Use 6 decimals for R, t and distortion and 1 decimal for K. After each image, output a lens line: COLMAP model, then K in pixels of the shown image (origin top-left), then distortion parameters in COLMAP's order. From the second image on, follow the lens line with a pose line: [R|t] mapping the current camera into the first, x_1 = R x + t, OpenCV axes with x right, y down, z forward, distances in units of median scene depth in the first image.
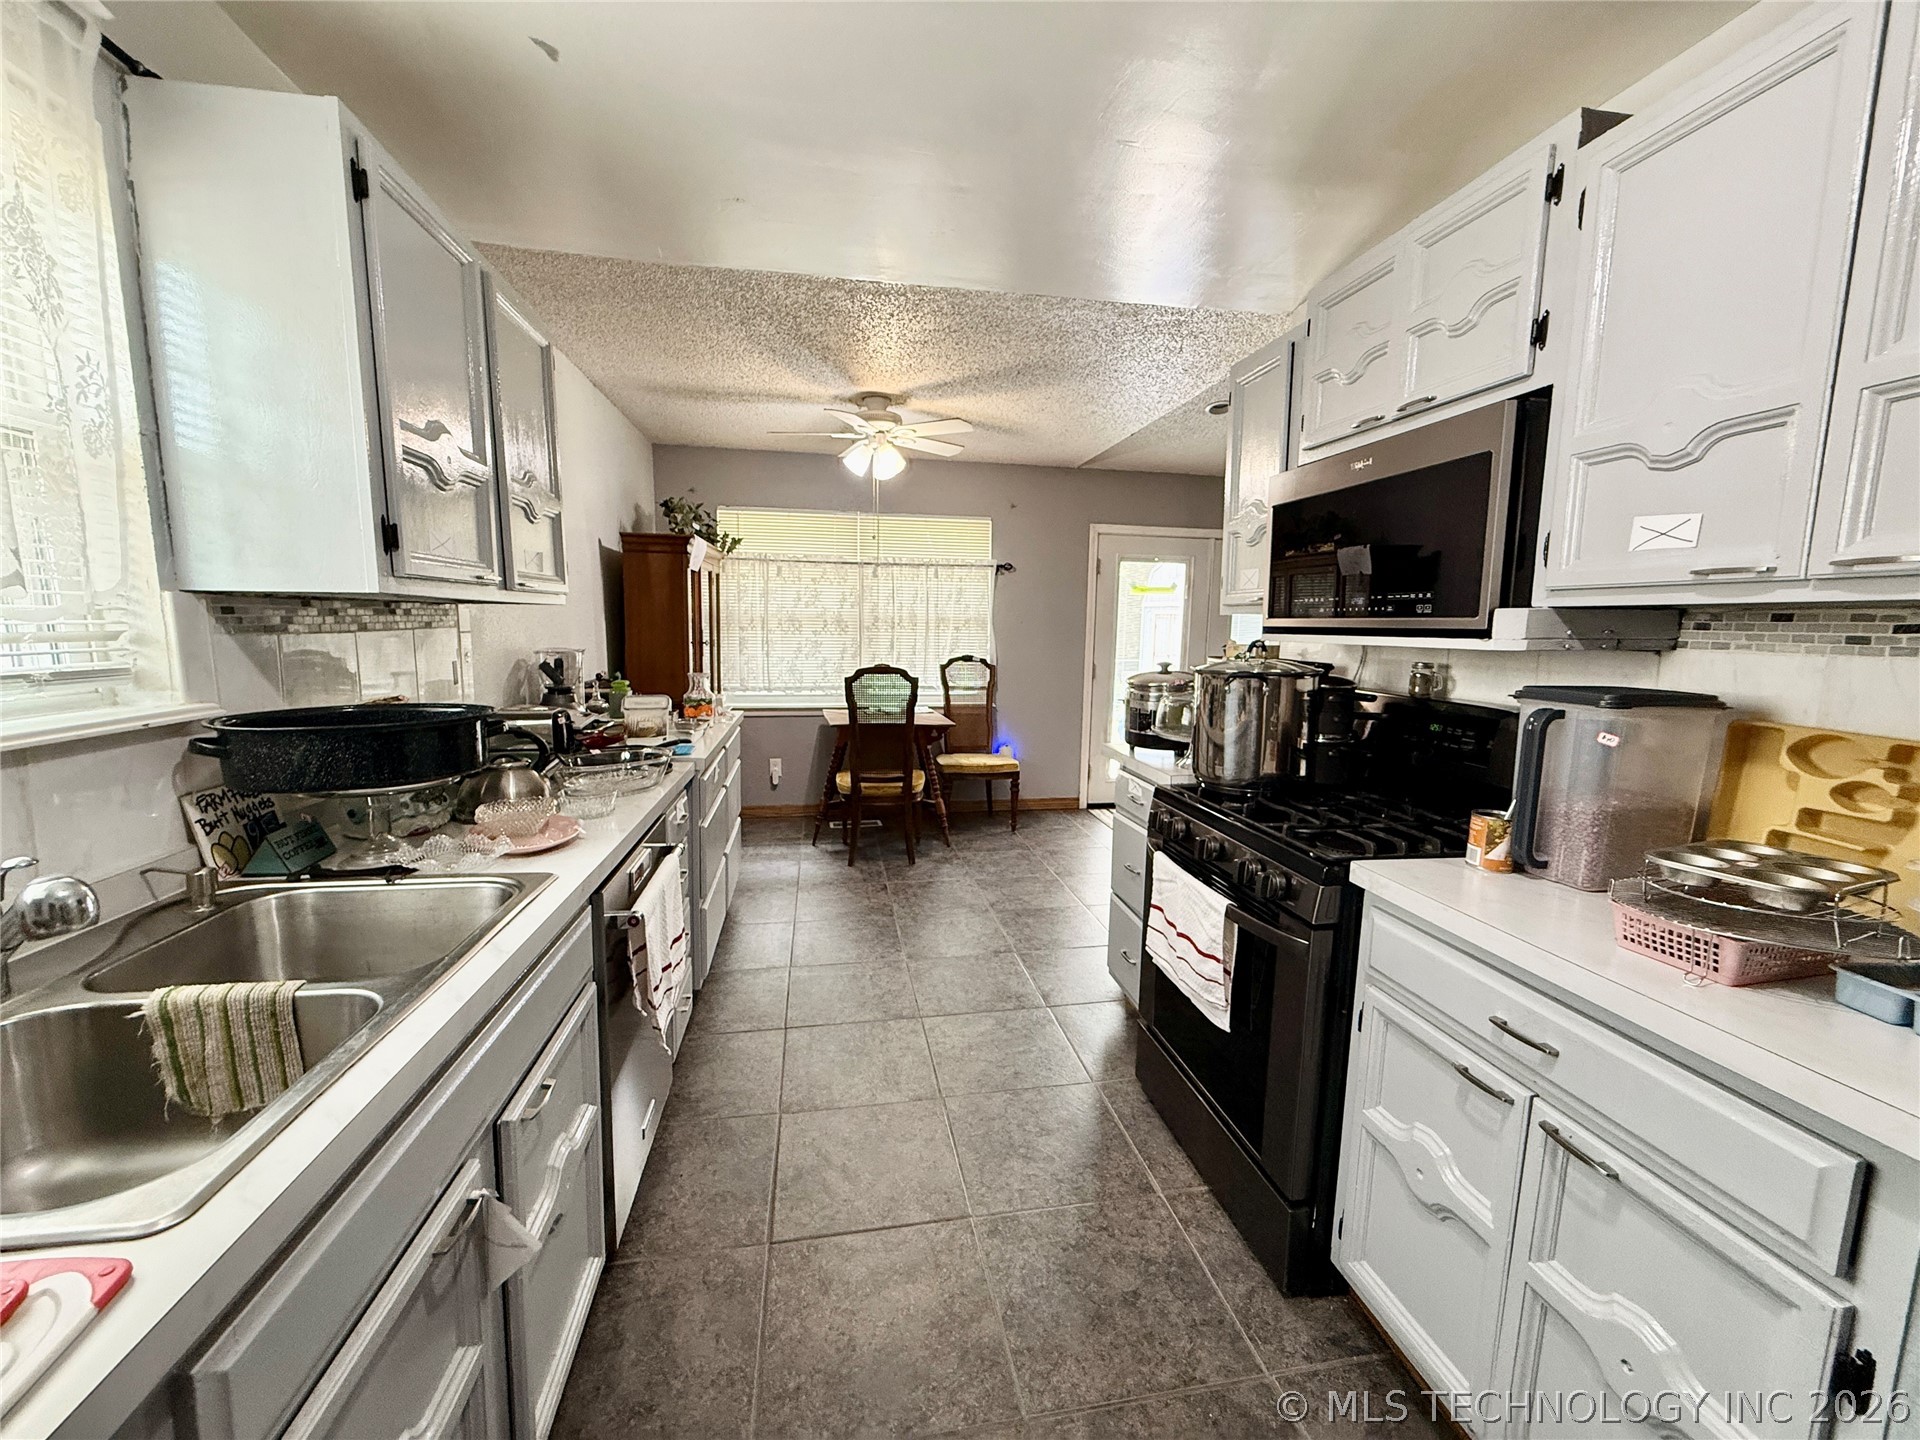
lens RADIAL K [[762.8, 0, 955.3], [0, 762.8, 719.5], [0, 0, 1]] dist [0.002520, -0.001668]
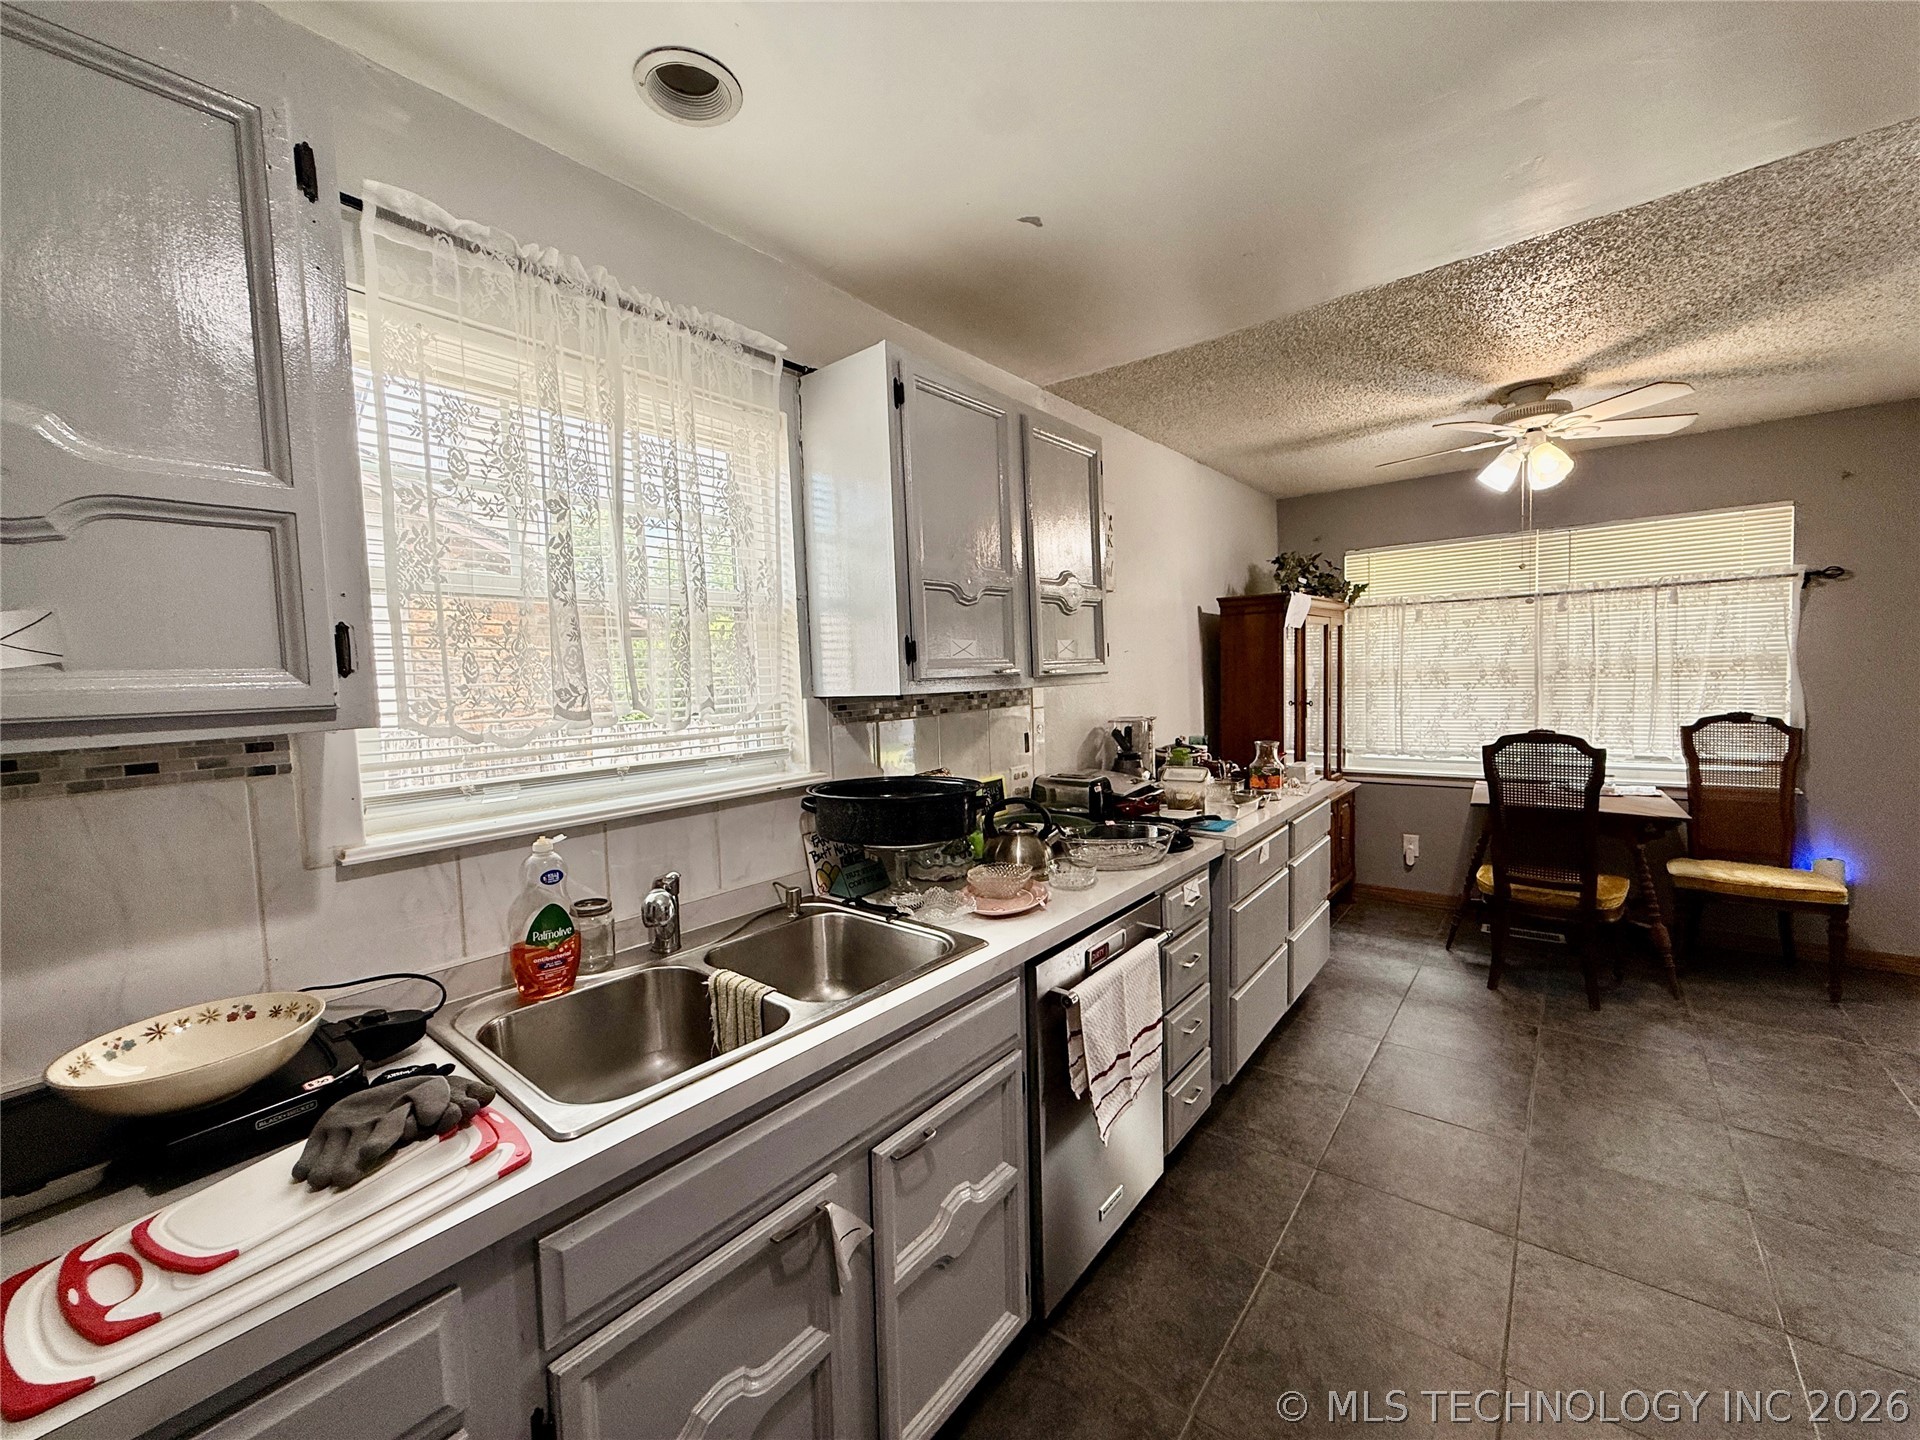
lens RADIAL K [[762.8, 0, 954.0], [0, 762.8, 721.6], [0, 0, 1]] dist [0.002520, -0.001668]
pose [[0.654708, 0.009022, -0.755828, 0.107220], [-0.051649, 0.998126, -0.032825, -0.030187], [0.754115, 0.060528, 0.653947, 0.079562]]
